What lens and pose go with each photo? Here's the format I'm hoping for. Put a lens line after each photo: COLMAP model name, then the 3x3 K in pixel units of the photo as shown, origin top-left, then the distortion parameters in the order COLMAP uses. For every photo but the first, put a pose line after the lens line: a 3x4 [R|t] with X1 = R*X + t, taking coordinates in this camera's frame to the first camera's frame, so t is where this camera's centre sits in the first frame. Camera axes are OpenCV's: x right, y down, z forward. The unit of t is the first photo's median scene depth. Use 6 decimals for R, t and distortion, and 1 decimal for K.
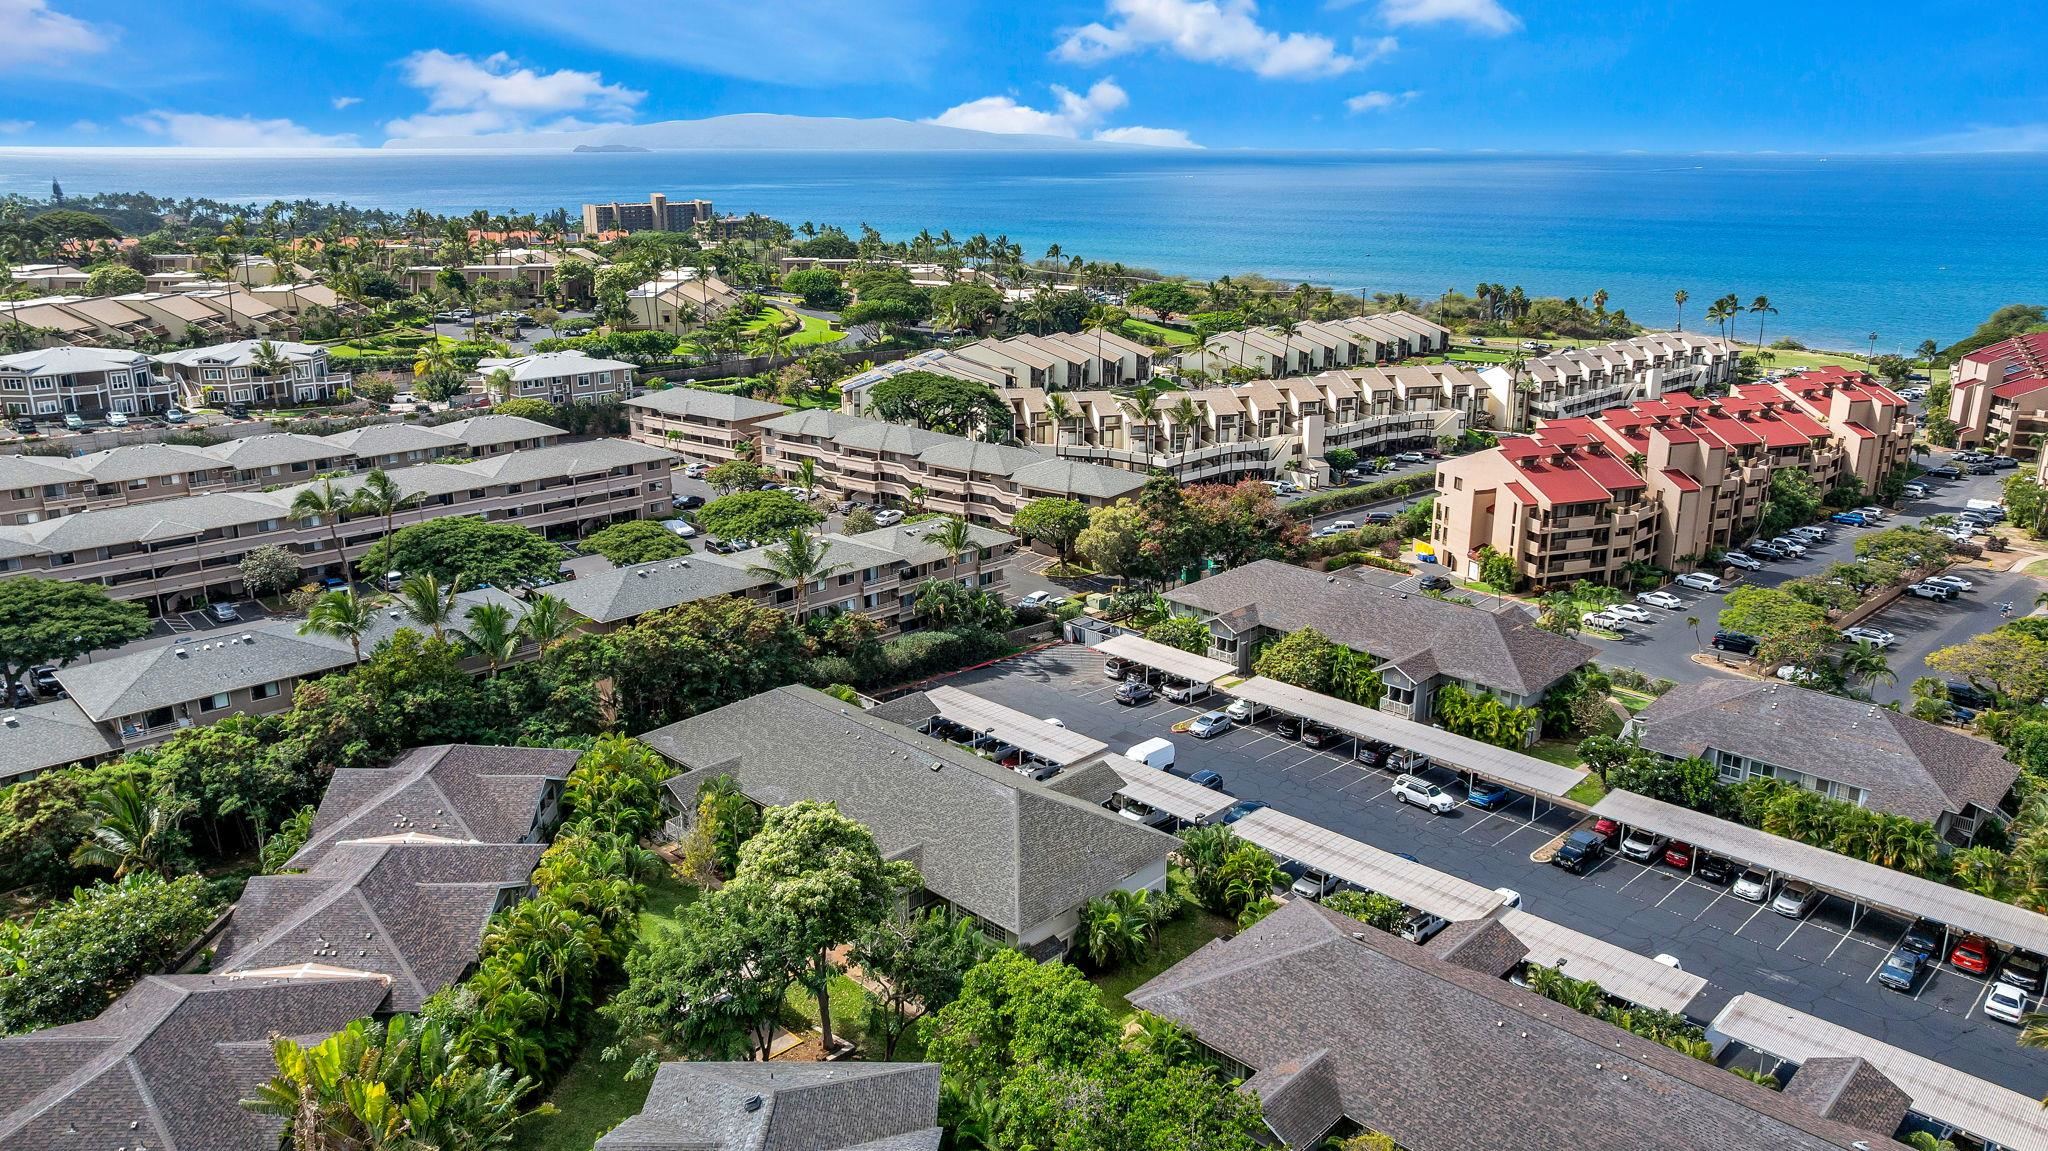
lens RADIAL K [[1433.1, 0, 1028.0], [0, 1433.1, 562.8], [0, 0, 1]] dist [-0.037396, 0.040536]
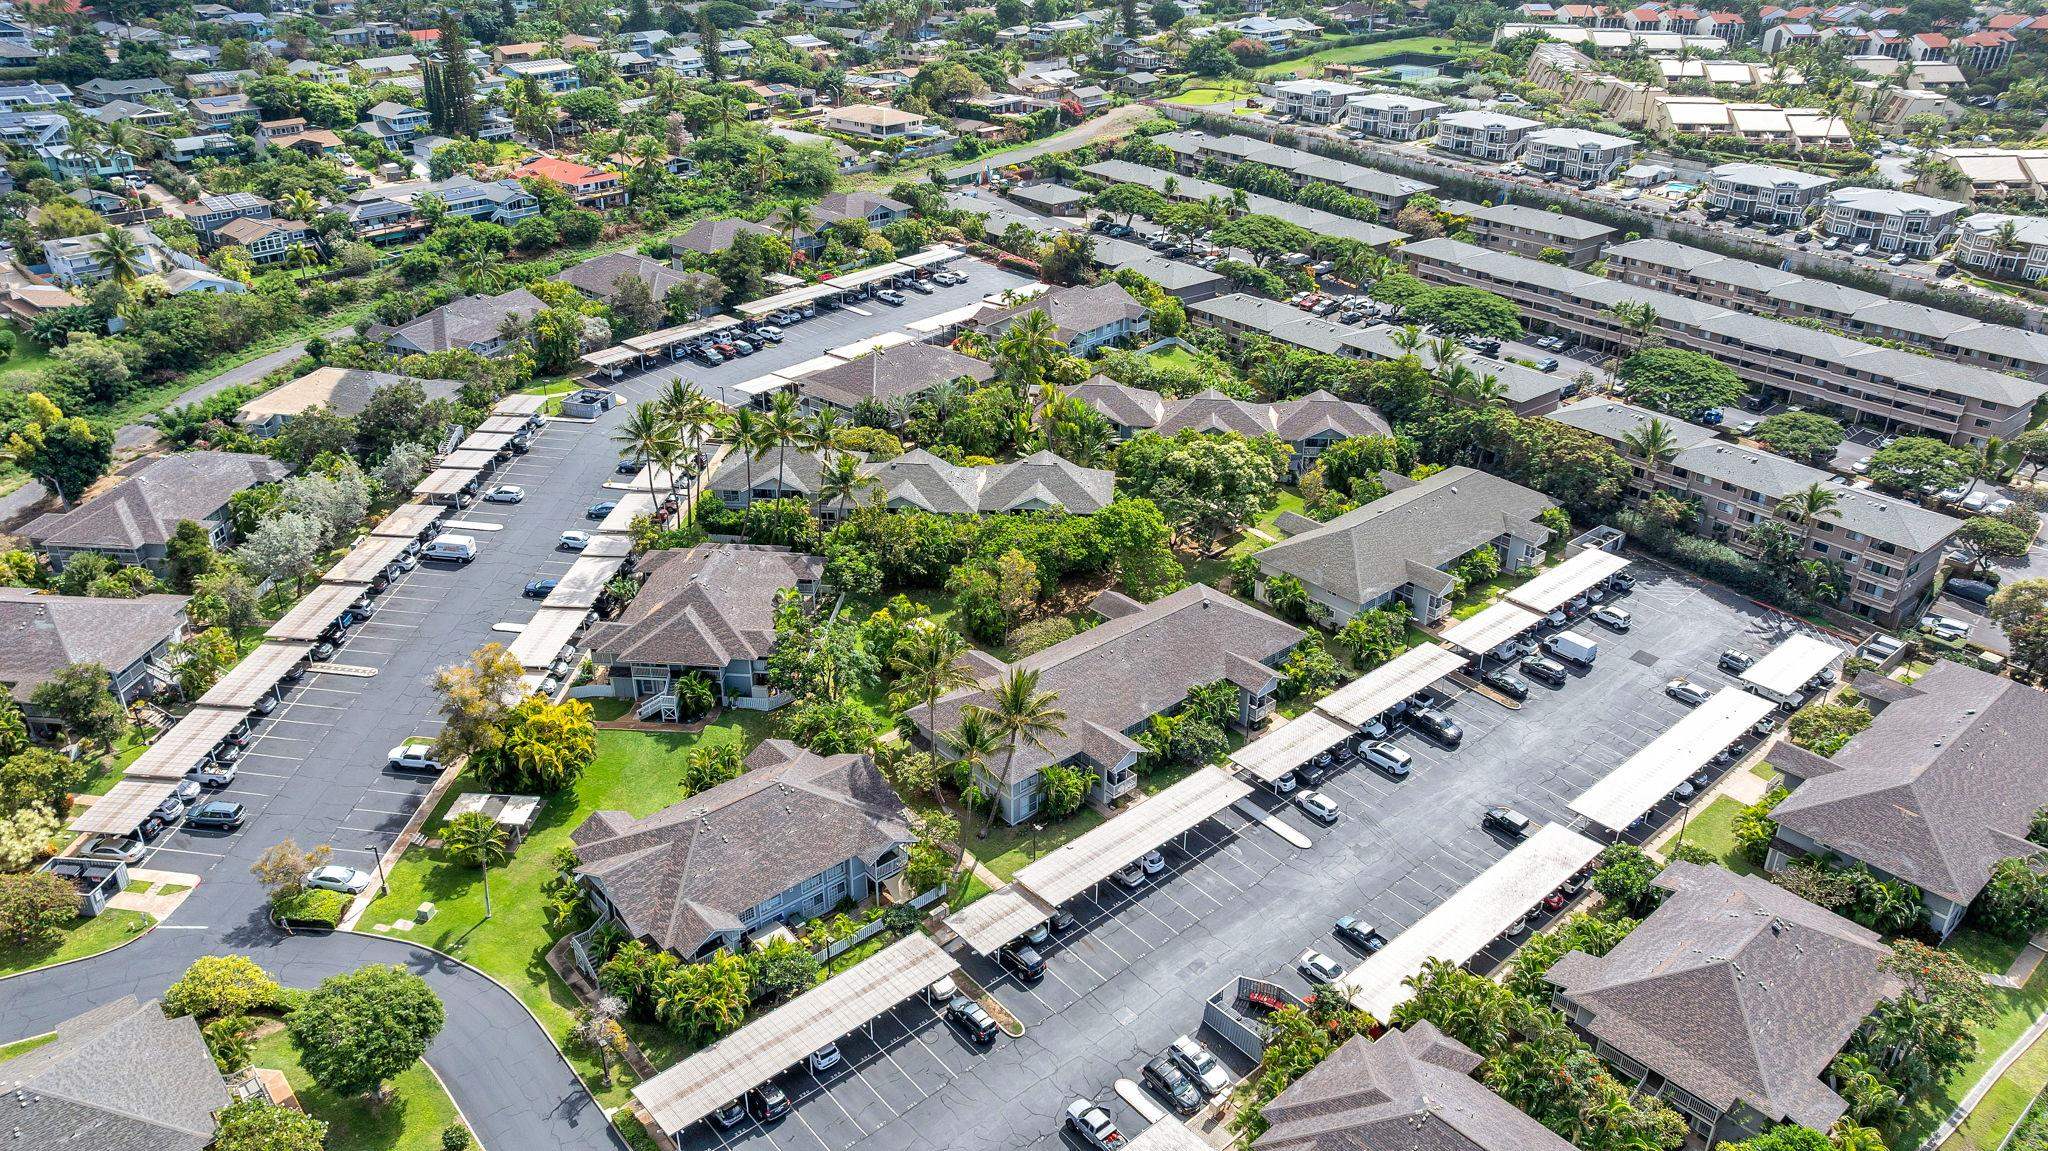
lens RADIAL K [[1433.1, 0, 1033.2], [0, 1433.1, 555.5], [0, 0, 1]] dist [-0.037396, 0.040536]
pose [[-0.085181, 0.432331, -0.897682, 0.894810], [-0.282009, 0.853654, 0.437887, -0.260148], [0.955623, 0.290454, 0.049206, 0.304877]]
